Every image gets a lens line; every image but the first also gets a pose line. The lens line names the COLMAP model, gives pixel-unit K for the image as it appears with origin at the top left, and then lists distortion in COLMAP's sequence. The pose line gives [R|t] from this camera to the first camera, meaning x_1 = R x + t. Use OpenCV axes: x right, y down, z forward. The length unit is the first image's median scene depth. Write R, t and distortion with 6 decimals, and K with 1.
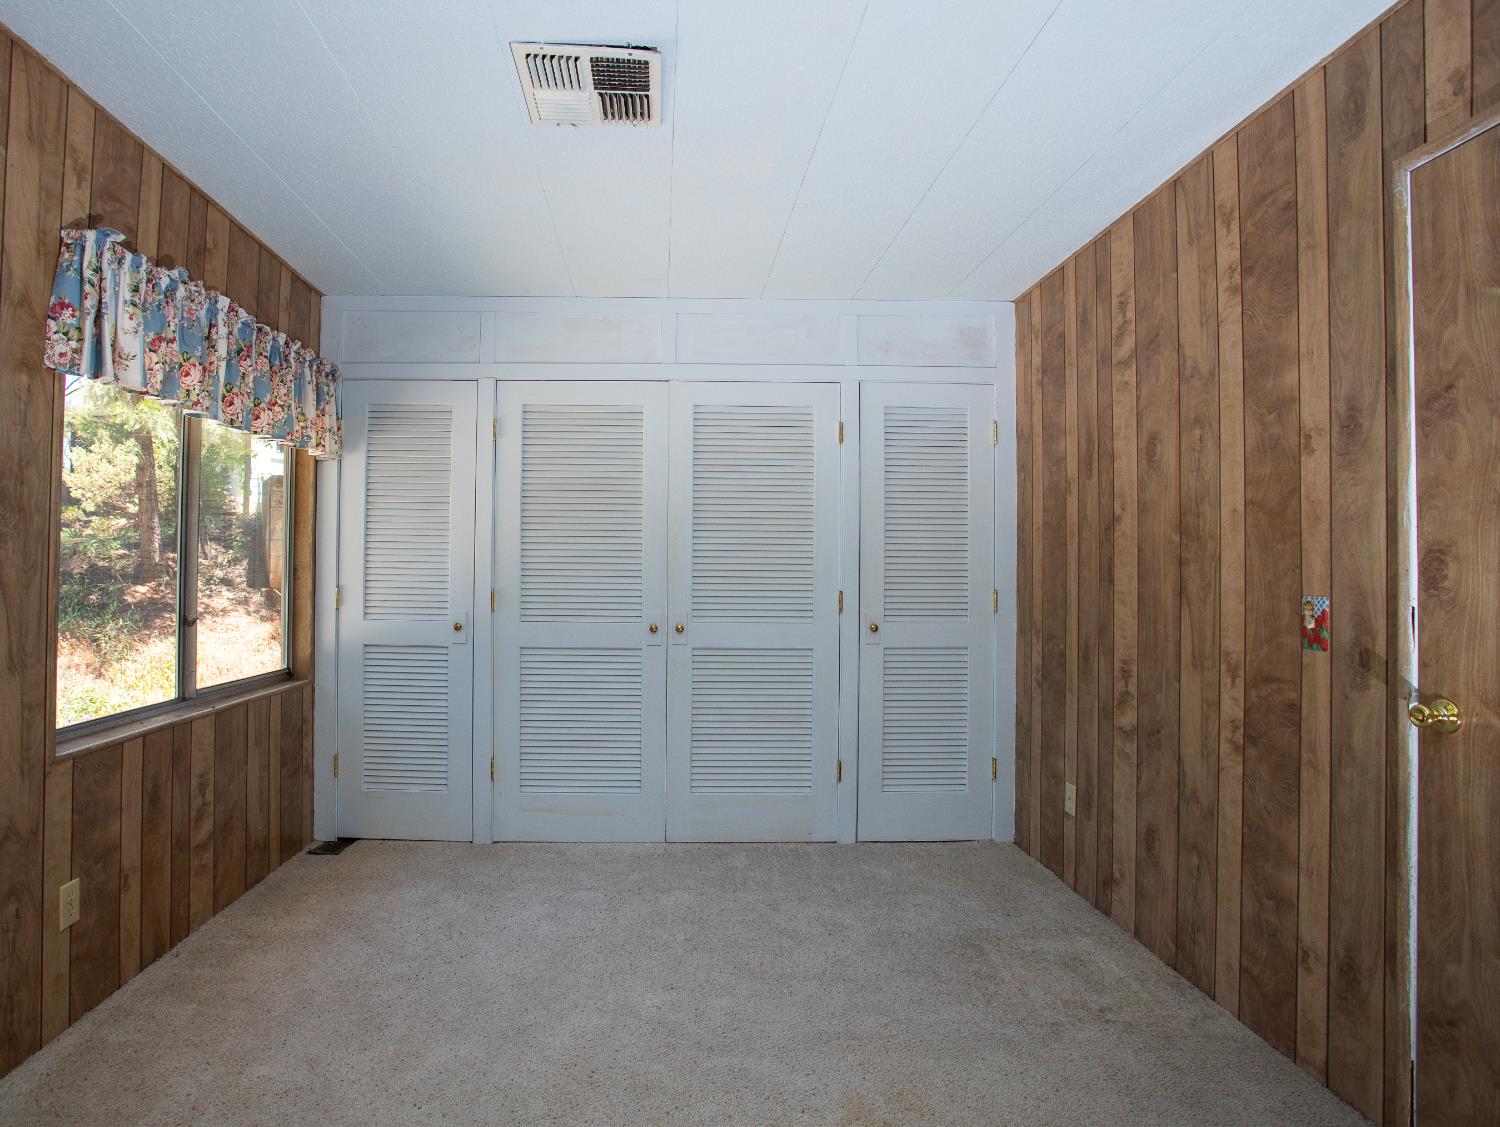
lens RADIAL K [[850.8, 0, 669.5], [0, 850.8, 567.1], [0, 0, 1]] dist [-0.035542, 0.012342]
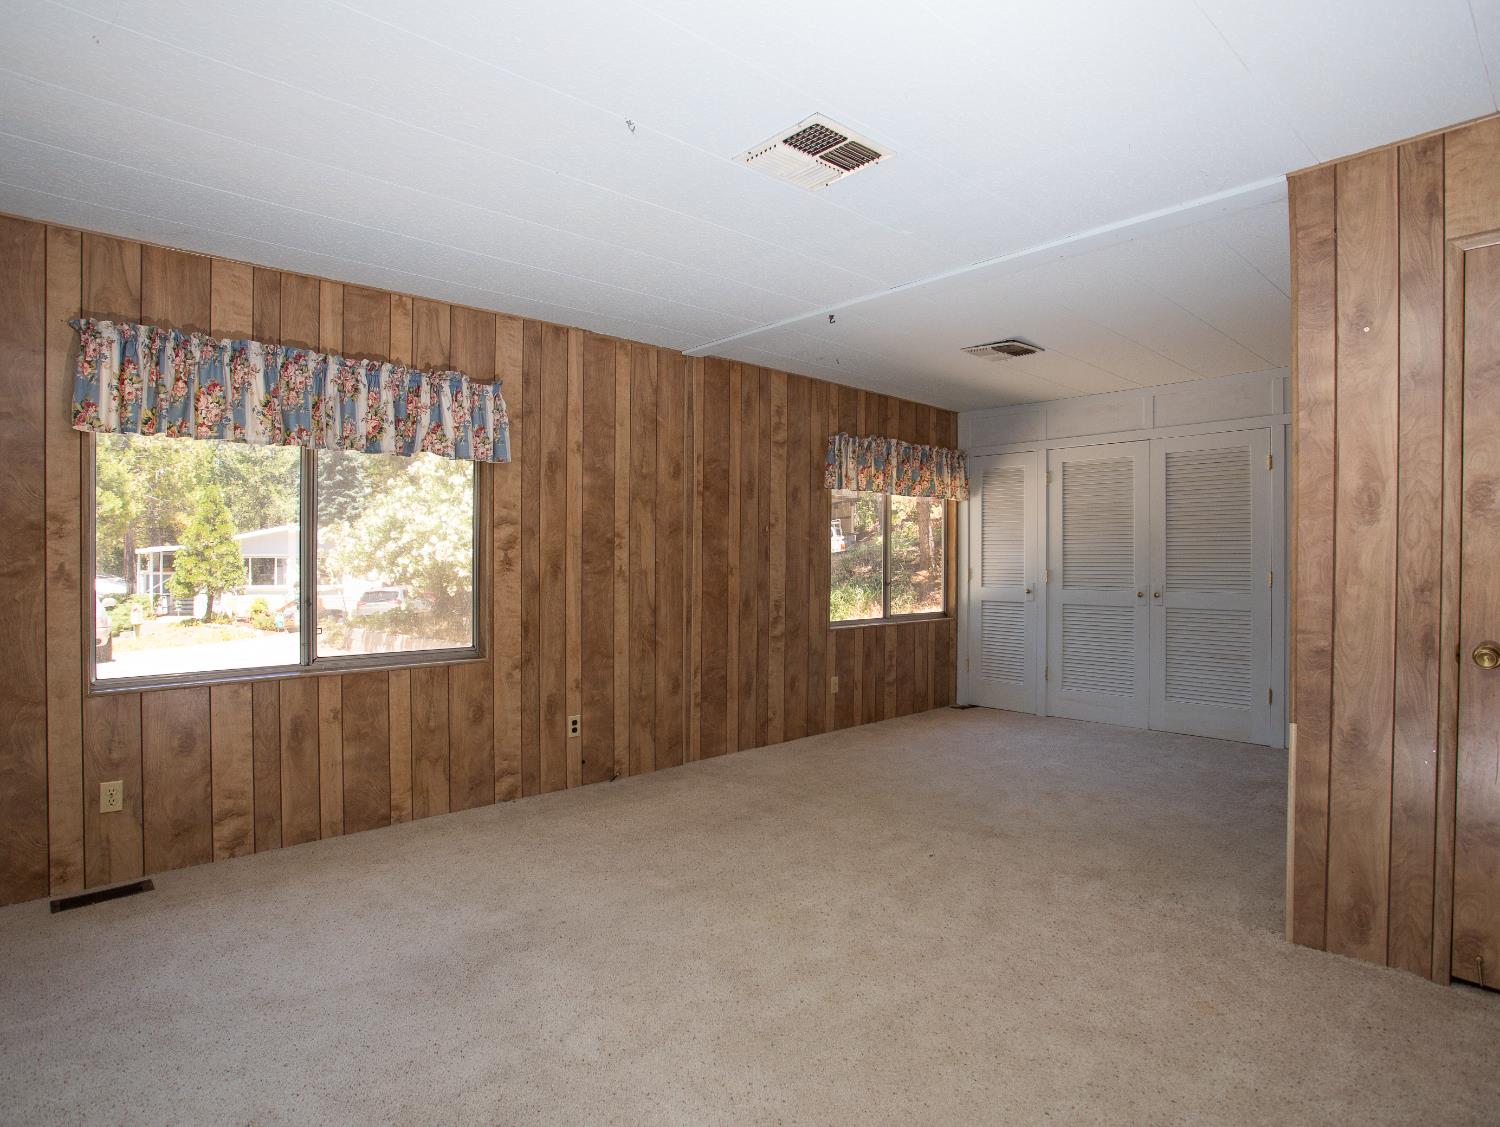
lens RADIAL K [[782.6, 0, 740.3], [0, 782.6, 557.6], [0, 0, 1]] dist [-0.024716, 0.005540]
pose [[0.675325, -0.009189, -0.737463, 0.710937], [0.010312, 0.999942, -0.003017, -0.001849], [0.737449, -0.005567, 0.675380, -0.699978]]
